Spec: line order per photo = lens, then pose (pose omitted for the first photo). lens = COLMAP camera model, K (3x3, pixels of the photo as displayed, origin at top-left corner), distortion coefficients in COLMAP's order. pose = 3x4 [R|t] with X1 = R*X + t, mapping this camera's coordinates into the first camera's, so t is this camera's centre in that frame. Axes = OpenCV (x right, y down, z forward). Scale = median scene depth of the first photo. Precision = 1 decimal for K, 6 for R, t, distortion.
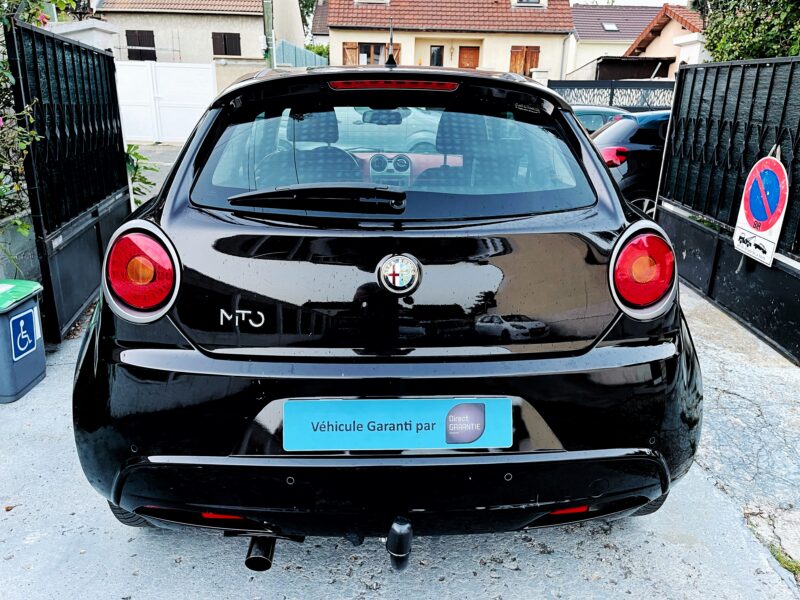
lens RADIAL K [[581.1, 0, 394.1], [0, 581.1, 300.2], [0, 0, 1]] dist [0.098240, -0.124432]
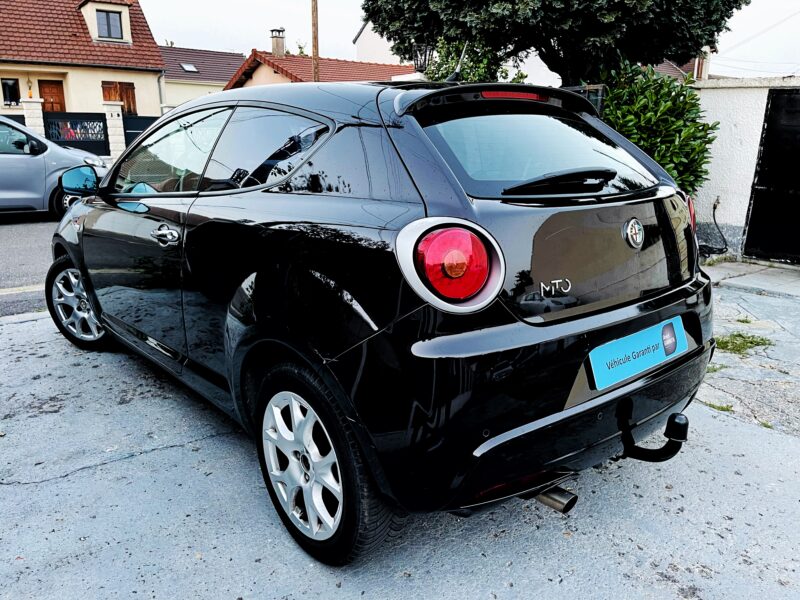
lens RADIAL K [[581.1, 0, 394.1], [0, 581.1, 300.2], [0, 0, 1]] dist [0.098240, -0.124432]
pose [[0.802427, -0.177179, 0.569840, -0.391164], [0.209841, 0.977698, 0.008503, -0.006820], [-0.558639, 0.112753, 0.821711, 0.079066]]
